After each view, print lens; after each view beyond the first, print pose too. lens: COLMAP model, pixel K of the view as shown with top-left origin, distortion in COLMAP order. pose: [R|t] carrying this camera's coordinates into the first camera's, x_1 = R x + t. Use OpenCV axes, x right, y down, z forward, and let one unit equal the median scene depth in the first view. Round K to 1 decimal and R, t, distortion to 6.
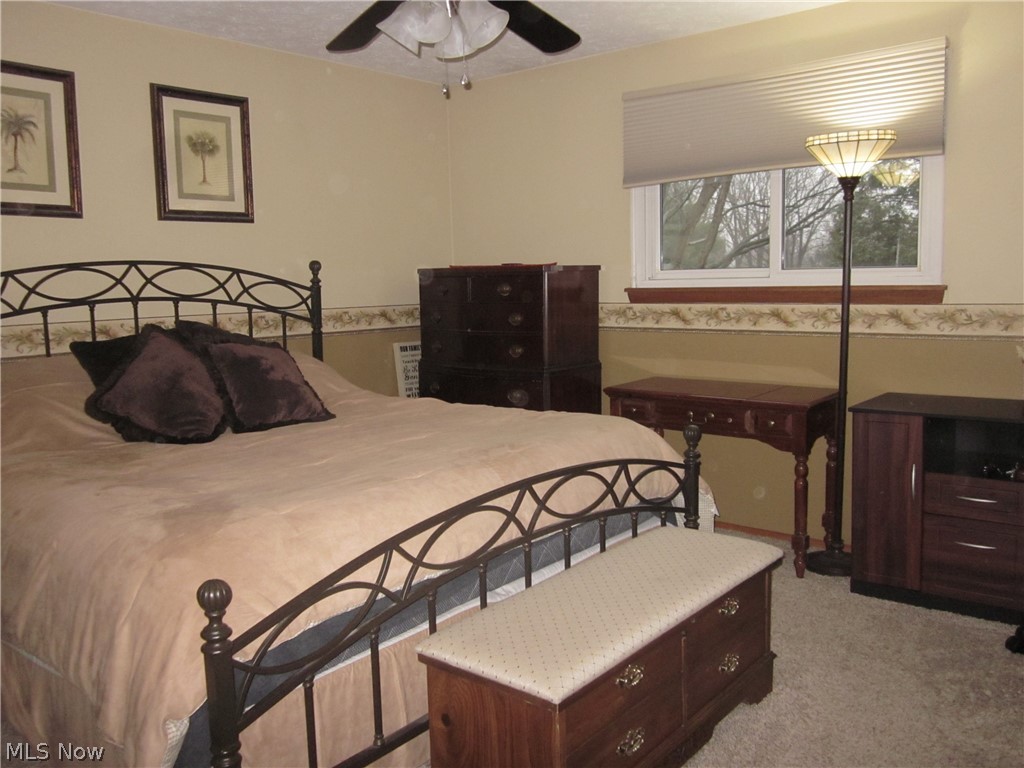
lens RADIAL K [[850.0, 0, 511.0], [0, 850.0, 385.7], [0, 0, 1]] dist [-0.026394, -0.013890]
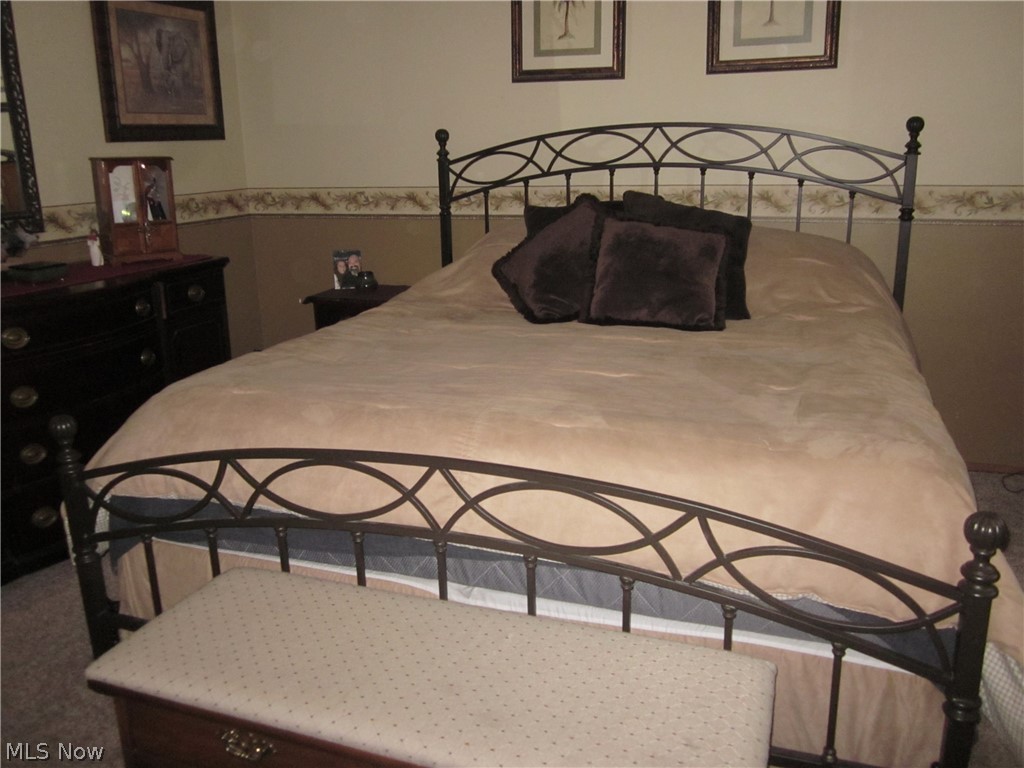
lens RADIAL K [[850.0, 0, 512.0], [0, 850.0, 378.3], [0, 0, 1]] dist [-0.026394, -0.013890]
pose [[0.330582, 0.256783, -0.908173, 0.455677], [-0.107240, 0.966262, 0.234172, -0.082795], [0.937665, 0.019980, 0.346966, 0.570790]]
